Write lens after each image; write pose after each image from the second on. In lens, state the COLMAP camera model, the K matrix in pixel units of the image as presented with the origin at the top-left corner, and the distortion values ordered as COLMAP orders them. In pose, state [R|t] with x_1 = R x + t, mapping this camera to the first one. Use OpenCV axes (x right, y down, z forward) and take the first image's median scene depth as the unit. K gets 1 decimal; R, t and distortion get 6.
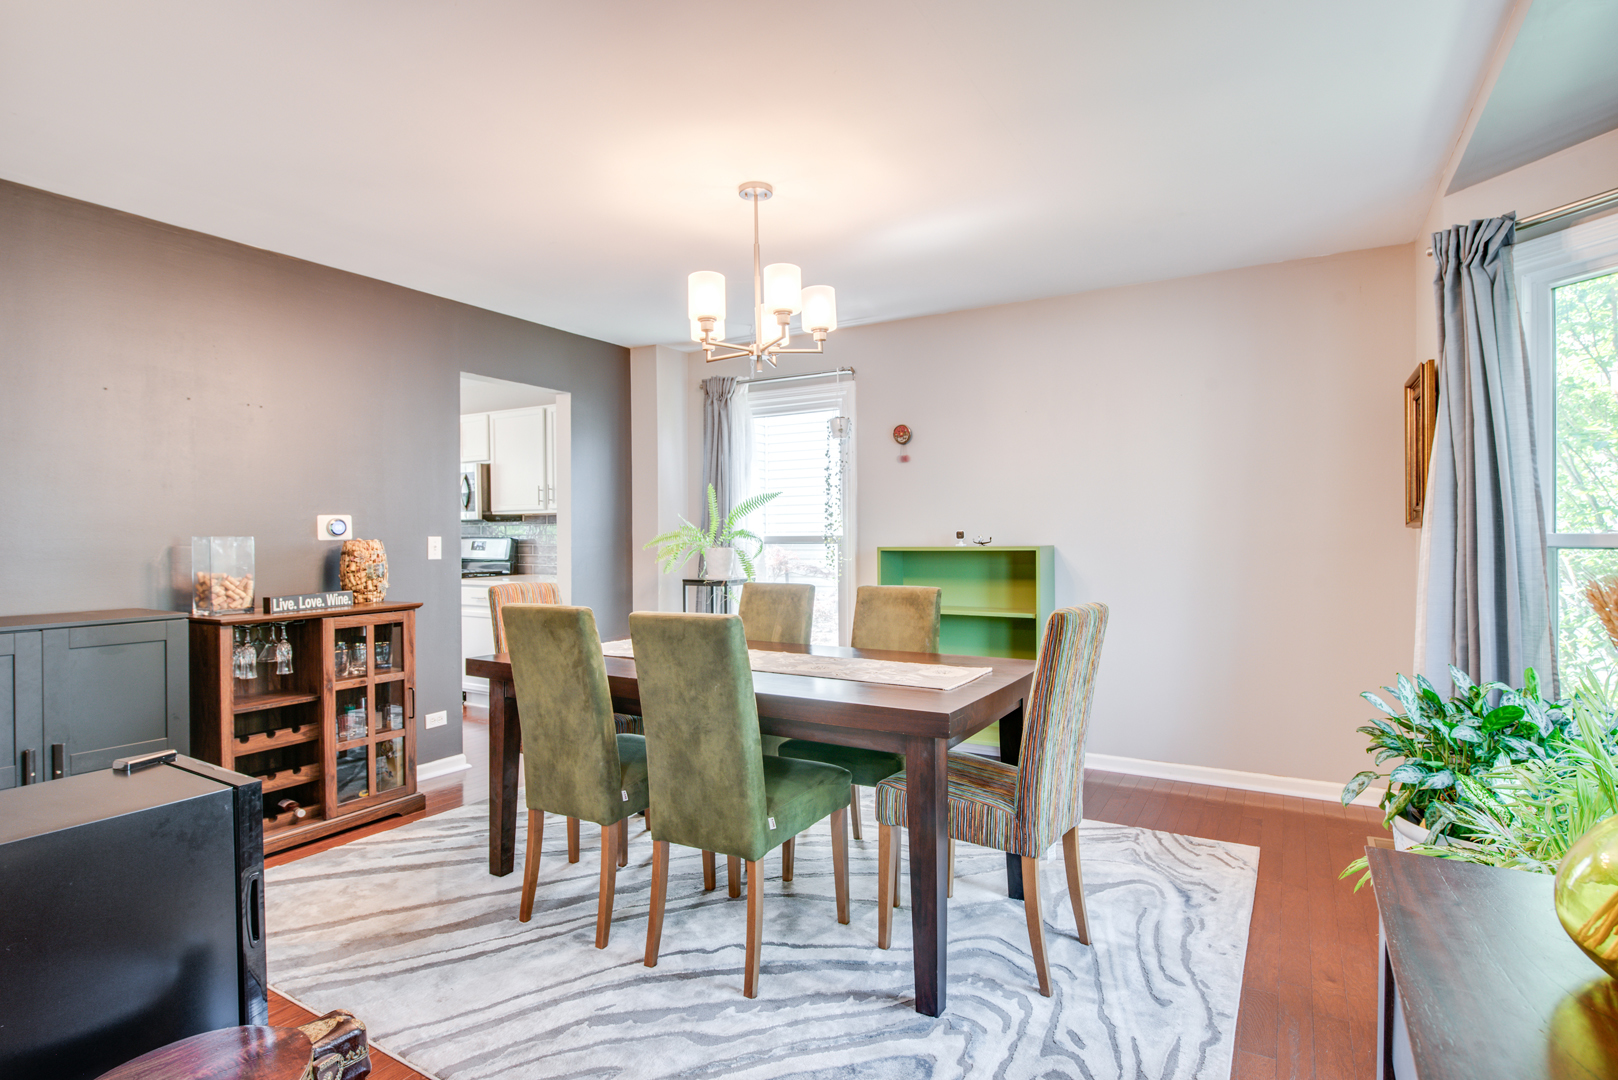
lens RADIAL K [[801.1, 0, 811.9], [0, 801.1, 539.8], [0, 0, 1]] dist [-0.004018, -0.001592]
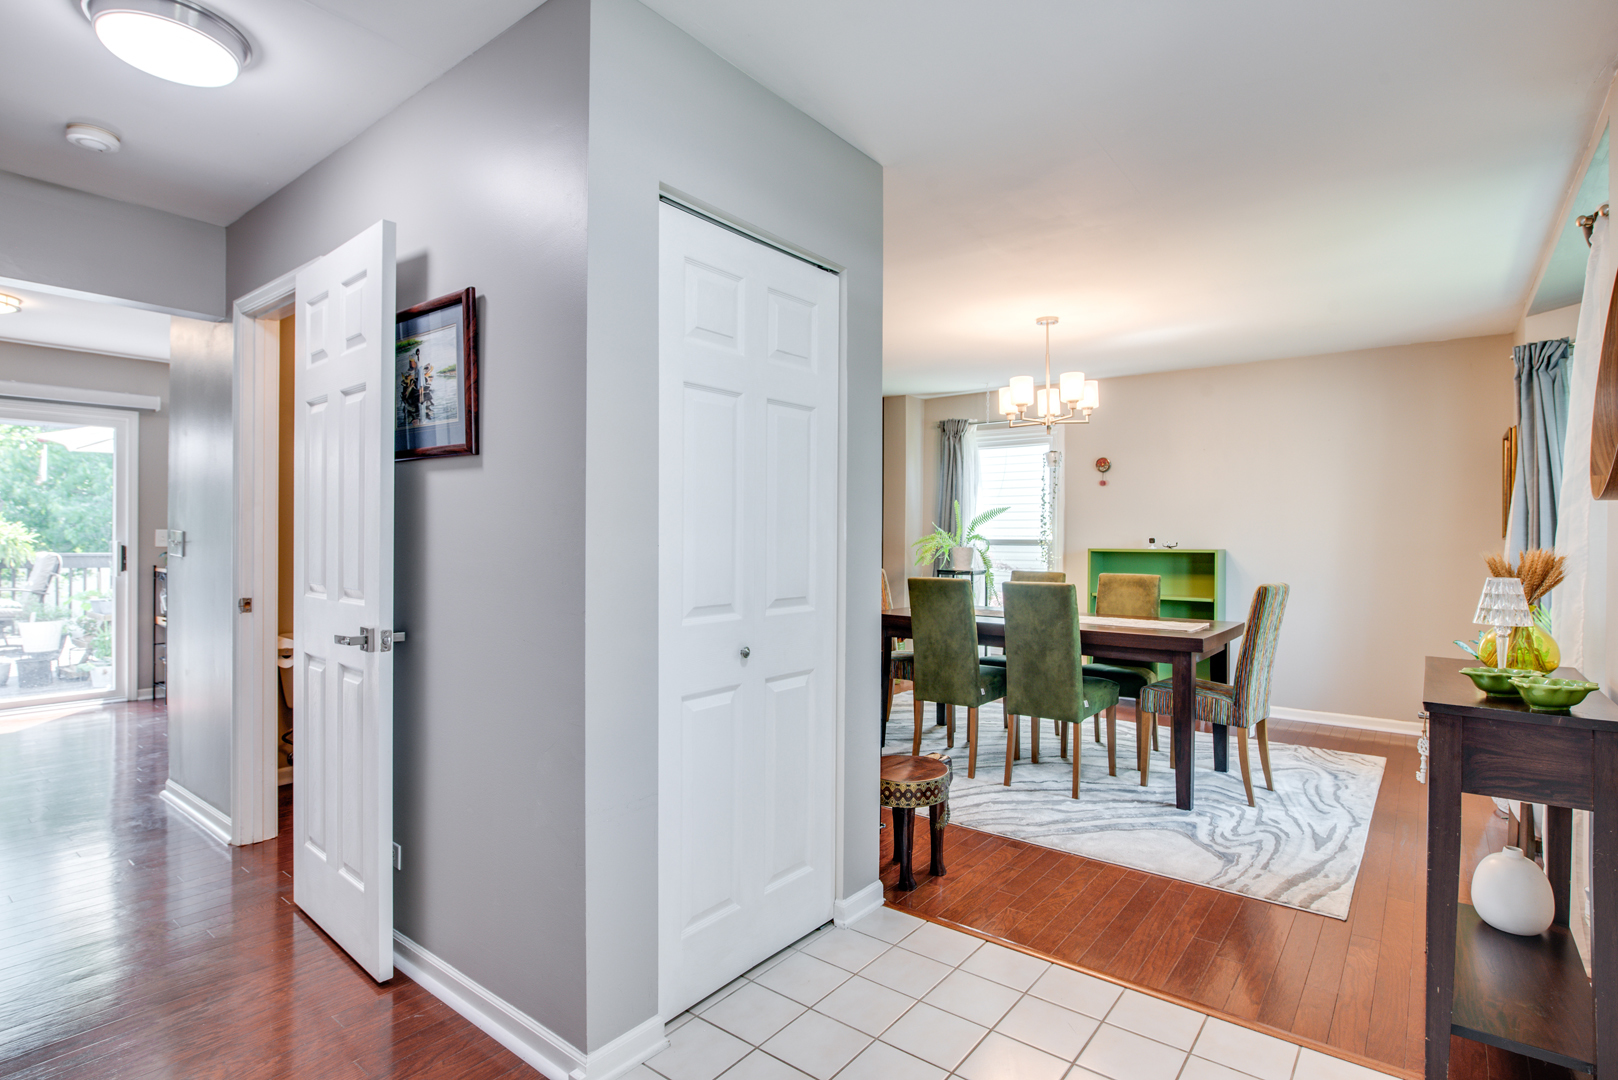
lens RADIAL K [[801.1, 0, 809.5], [0, 801.1, 538.1], [0, 0, 1]] dist [-0.004018, -0.001592]
pose [[0.992602, 0.014600, -0.120531, -0.412514], [-0.015229, 0.999875, -0.004294, 0.007885], [0.120453, 0.006098, 0.992700, -0.754771]]
